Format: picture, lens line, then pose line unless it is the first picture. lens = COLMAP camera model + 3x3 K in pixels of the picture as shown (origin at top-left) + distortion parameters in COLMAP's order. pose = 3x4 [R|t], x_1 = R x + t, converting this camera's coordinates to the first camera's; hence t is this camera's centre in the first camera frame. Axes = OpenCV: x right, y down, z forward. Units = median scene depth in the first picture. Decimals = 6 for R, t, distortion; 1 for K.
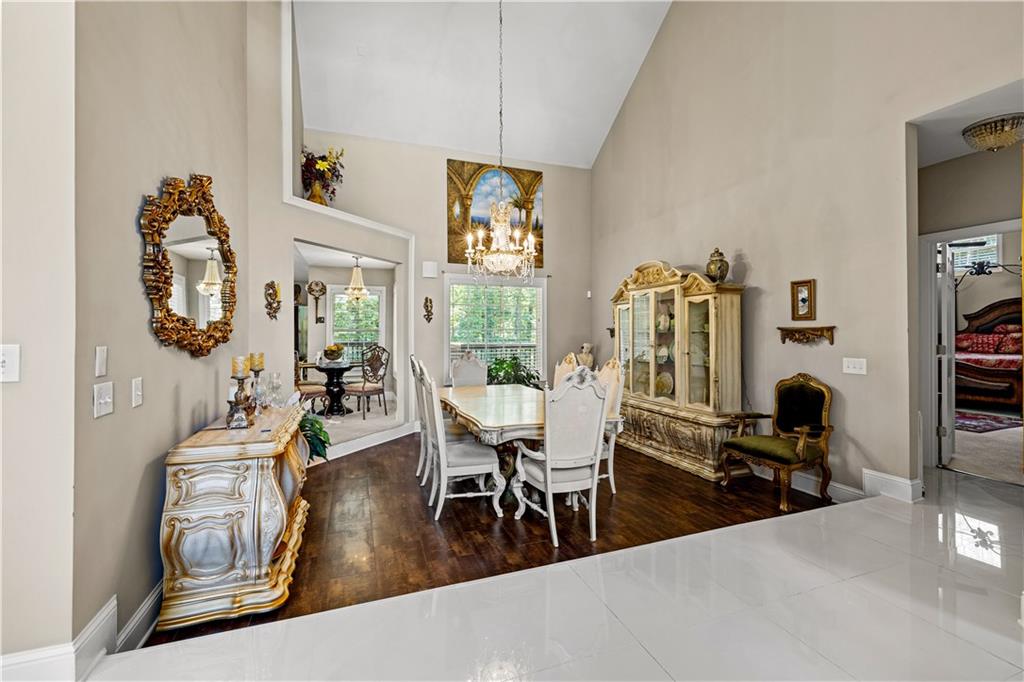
lens RADIAL K [[429.2, 0, 510.4], [0, 429.2, 337.9], [0, 0, 1]] dist [0.001404, 0.000701]
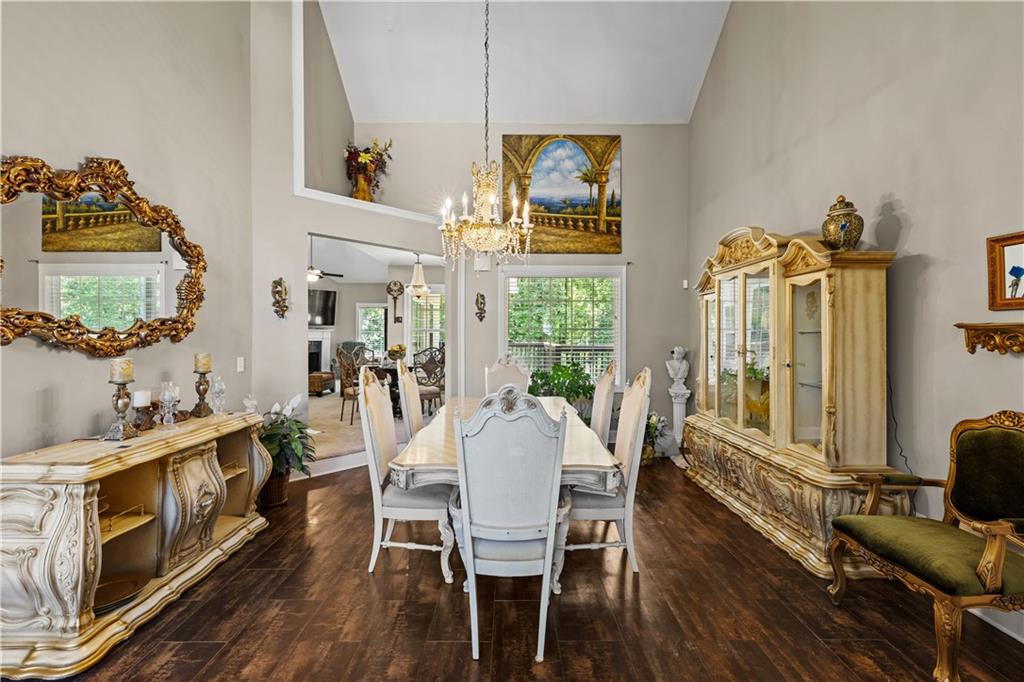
lens RADIAL K [[429.2, 0, 510.4], [0, 429.2, 337.9], [0, 0, 1]] dist [0.001404, 0.000701]
pose [[0.941357, 0.006798, -0.337343, 0.237356], [-0.007387, 0.999973, -0.000464, -0.001678], [0.337331, 0.002928, 0.941382, 0.253432]]
